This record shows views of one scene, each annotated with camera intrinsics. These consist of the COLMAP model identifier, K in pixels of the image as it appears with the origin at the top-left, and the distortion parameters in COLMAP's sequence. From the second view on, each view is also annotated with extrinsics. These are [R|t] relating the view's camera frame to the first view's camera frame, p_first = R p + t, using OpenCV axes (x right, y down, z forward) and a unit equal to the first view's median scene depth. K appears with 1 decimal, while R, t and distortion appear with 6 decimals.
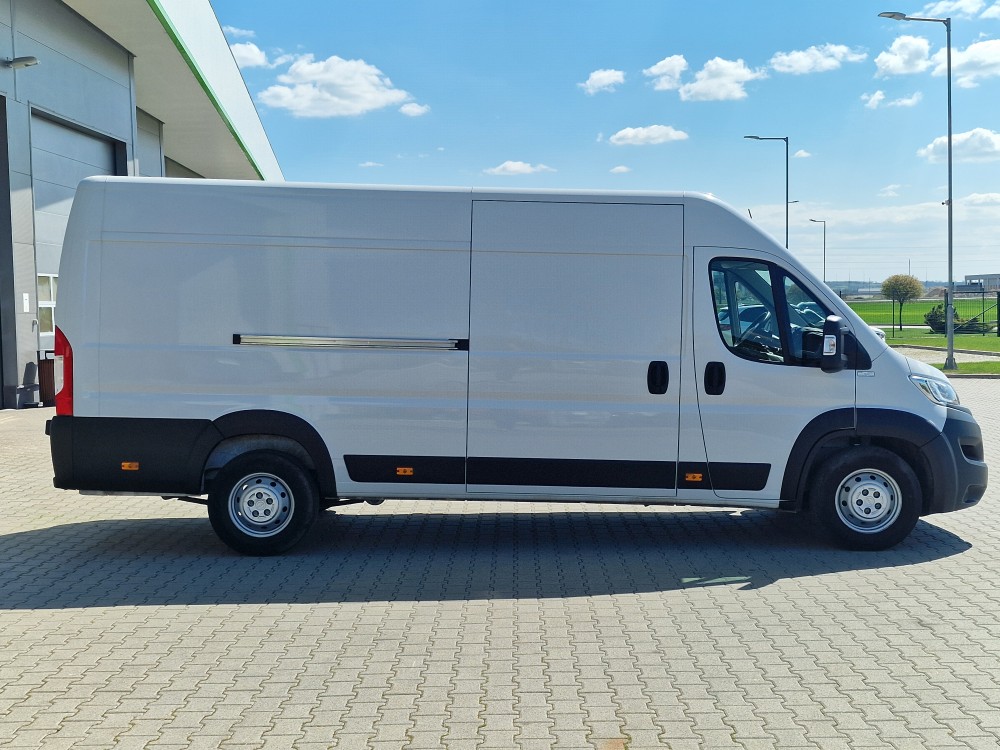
lens RADIAL K [[1322.4, 0, 499.4], [0, 1322.4, 370.6], [0, 0, 1]] dist [0.081374, 0.000000]
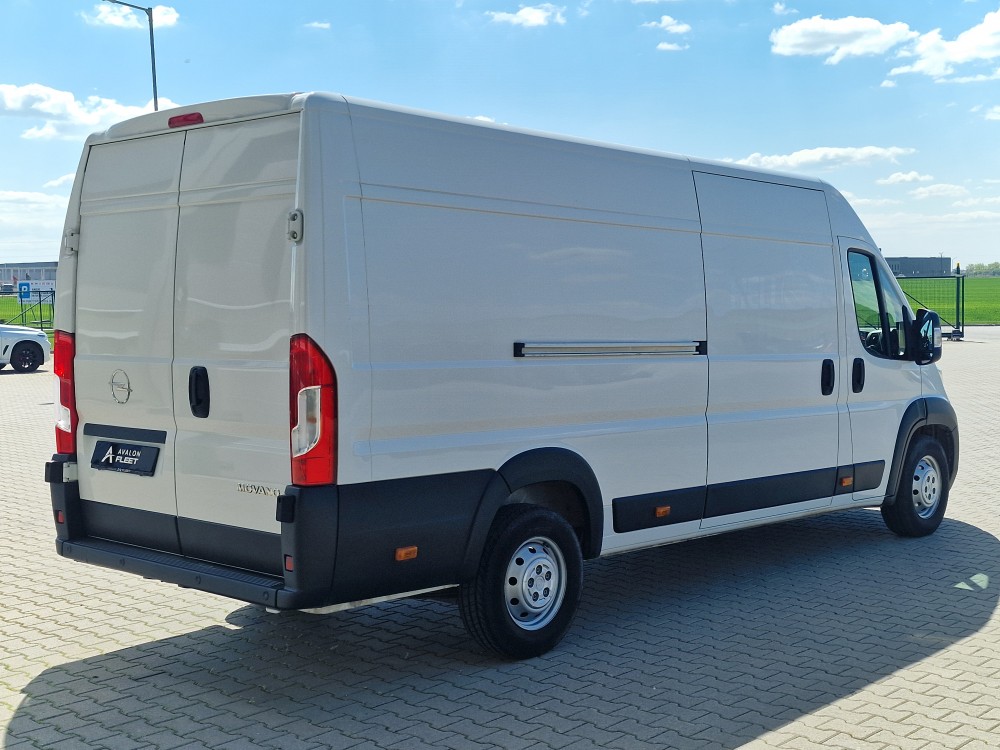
lens RADIAL K [[1322.4, 0, 498.8], [0, 1322.4, 376.4], [0, 0, 1]] dist [0.081374, 0.000000]
pose [[0.686628, -0.045100, 0.725608, -0.703796], [0.054905, 0.998440, 0.010102, -0.016952], [-0.724932, 0.032903, 0.688034, 0.527540]]
